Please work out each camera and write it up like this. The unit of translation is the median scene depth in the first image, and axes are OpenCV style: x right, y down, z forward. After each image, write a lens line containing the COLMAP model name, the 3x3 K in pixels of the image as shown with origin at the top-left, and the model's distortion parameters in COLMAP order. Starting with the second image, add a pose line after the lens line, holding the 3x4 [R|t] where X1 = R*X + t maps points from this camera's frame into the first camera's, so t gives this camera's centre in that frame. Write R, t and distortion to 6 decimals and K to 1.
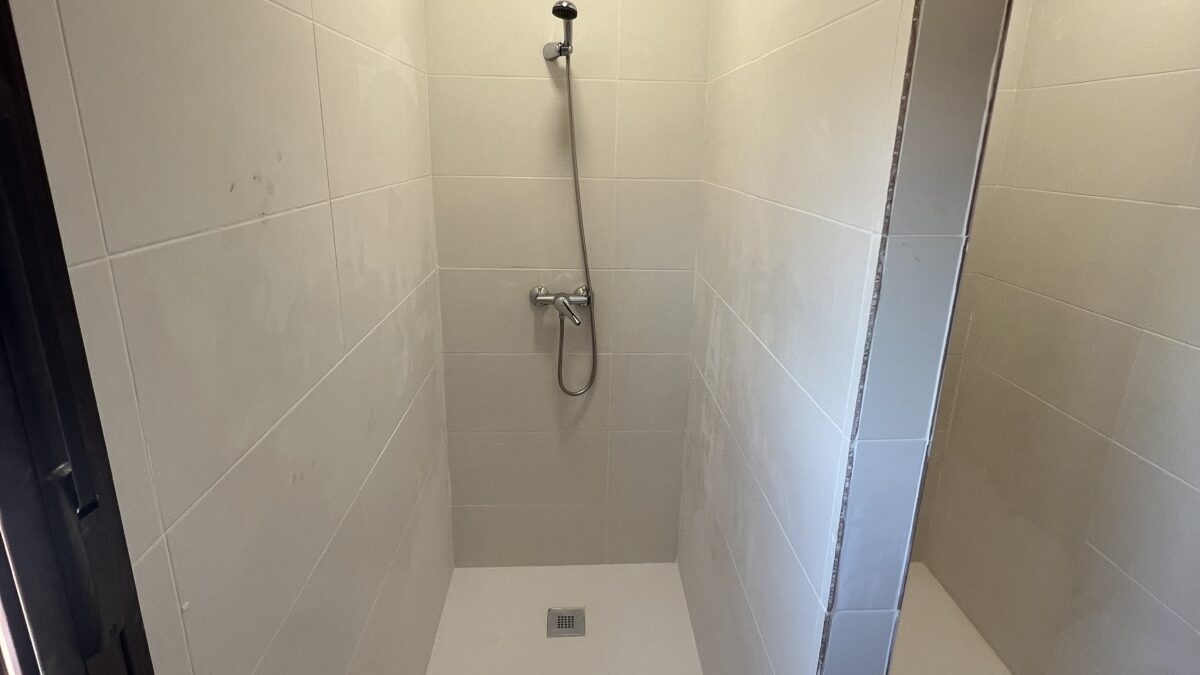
lens RADIAL K [[641.2, 0, 602.0], [0, 641.2, 336.2], [0, 0, 1]] dist [0.000514, -0.001492]
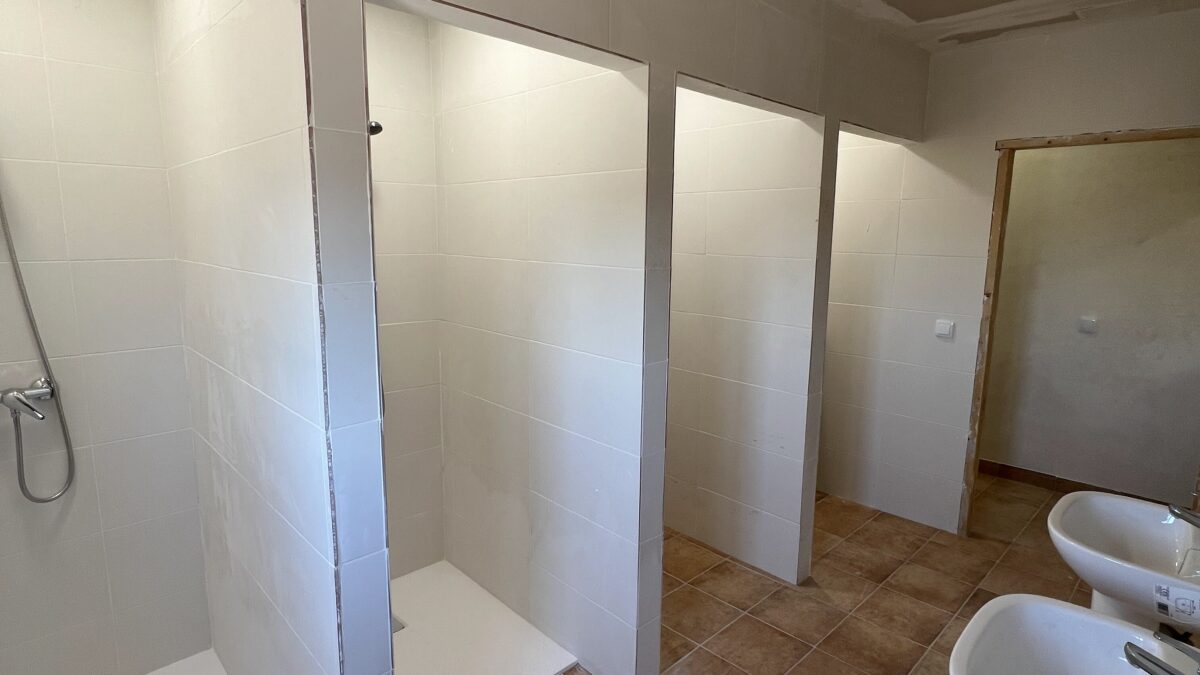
lens RADIAL K [[641.2, 0, 599.3], [0, 641.2, 333.4], [0, 0, 1]] dist [0.000514, -0.001492]
pose [[0.749632, -0.117999, 0.651251, -0.023429], [0.195491, 0.979552, -0.047540, 0.064485], [-0.632325, 0.162951, 0.757372, -0.220806]]
